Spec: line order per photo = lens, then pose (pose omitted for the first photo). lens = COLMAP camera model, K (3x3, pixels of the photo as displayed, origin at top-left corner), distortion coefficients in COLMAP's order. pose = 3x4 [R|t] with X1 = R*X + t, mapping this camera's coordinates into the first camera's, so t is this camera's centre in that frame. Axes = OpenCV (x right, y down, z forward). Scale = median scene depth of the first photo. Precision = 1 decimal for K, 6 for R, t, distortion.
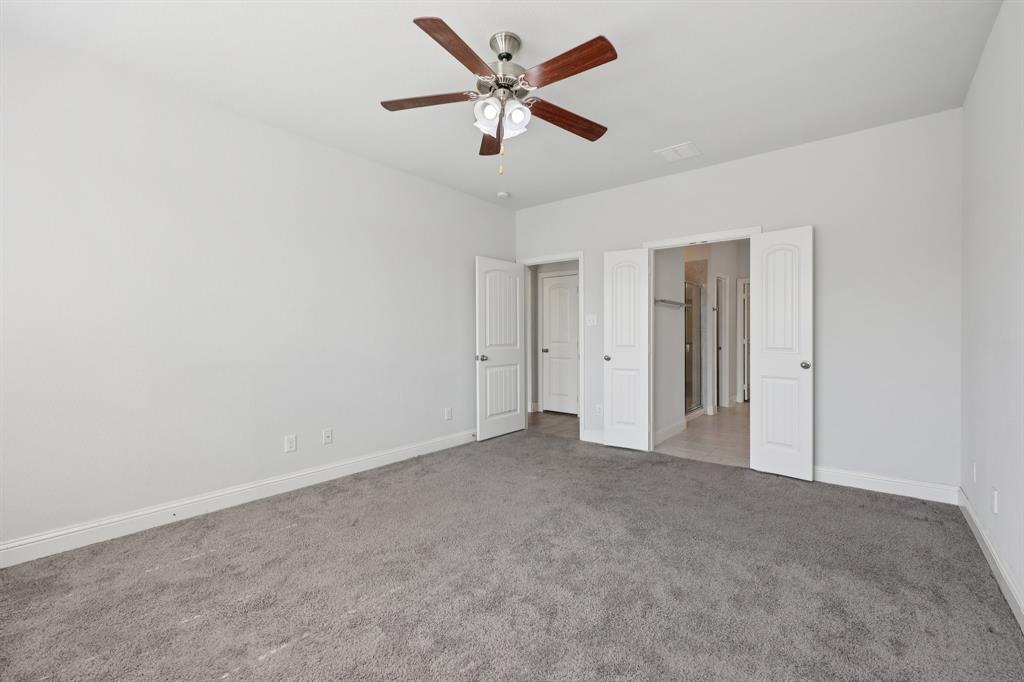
lens RADIAL K [[436.8, 0, 517.1], [0, 436.8, 332.2], [0, 0, 1]] dist [0.000329, -0.000047]
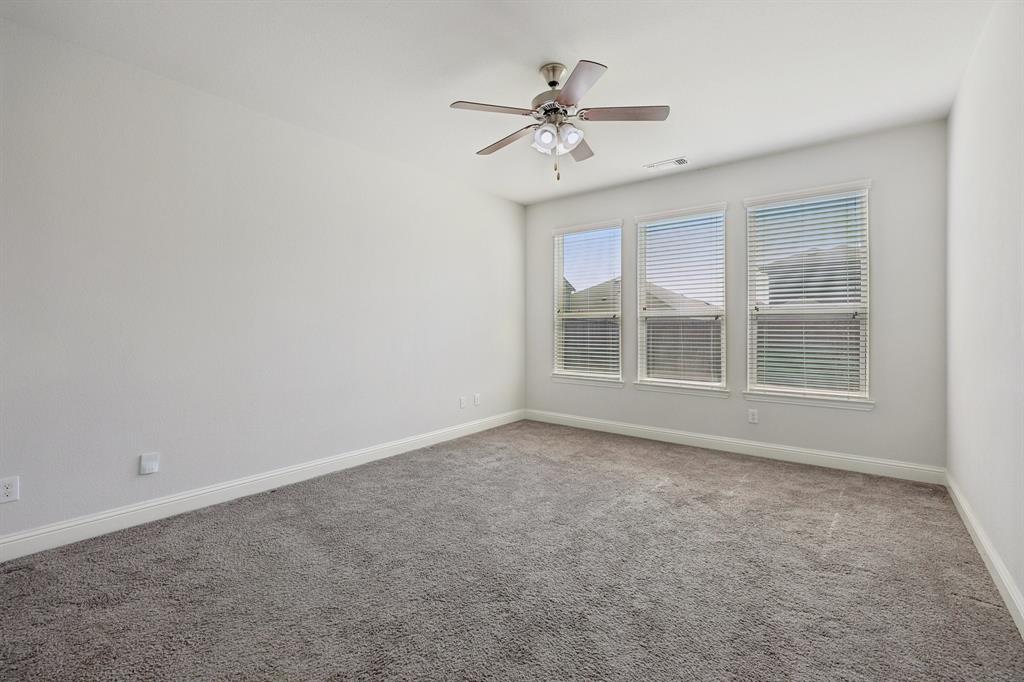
lens RADIAL K [[436.8, 0, 517.1], [0, 436.8, 332.2], [0, 0, 1]] dist [0.000329, -0.000047]
pose [[-0.999678, 0.001956, -0.025315, 0.093445], [0.001545, 0.999867, 0.016229, 0.005018], [0.025344, 0.016184, -0.999548, 2.088430]]
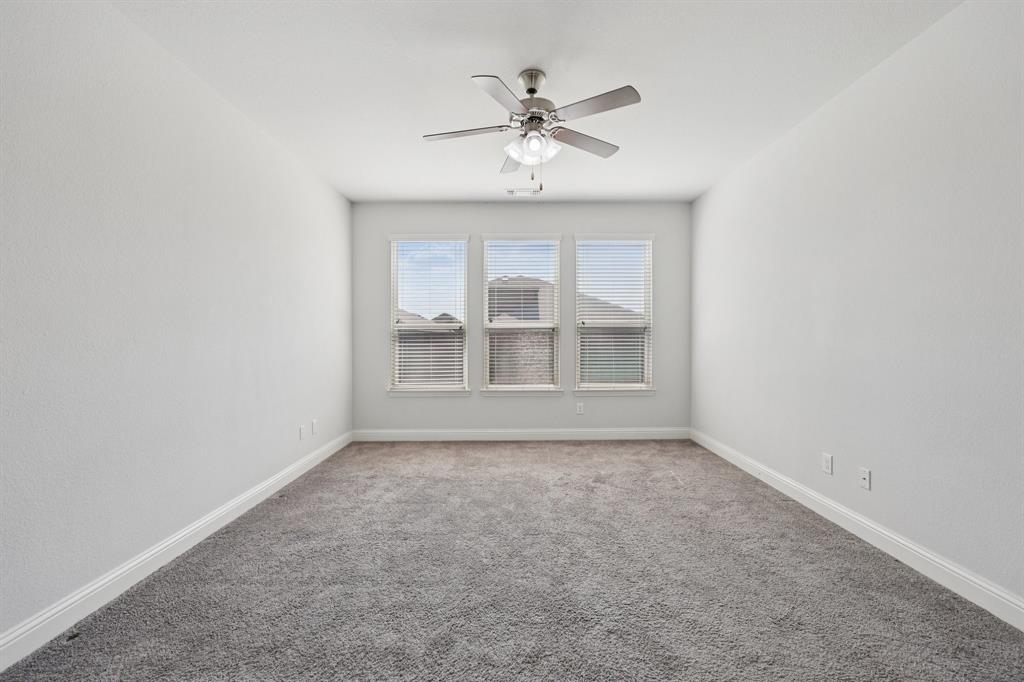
lens RADIAL K [[413.3, 0, 510.4], [0, 413.3, 345.1], [0, 0, 1]] dist [0.000209, 0.000245]
pose [[-0.771700, 0.017422, -0.635748, 0.675218], [0.002696, 0.999705, 0.024124, 0.001869], [0.635981, 0.016902, -0.771519, 1.747816]]
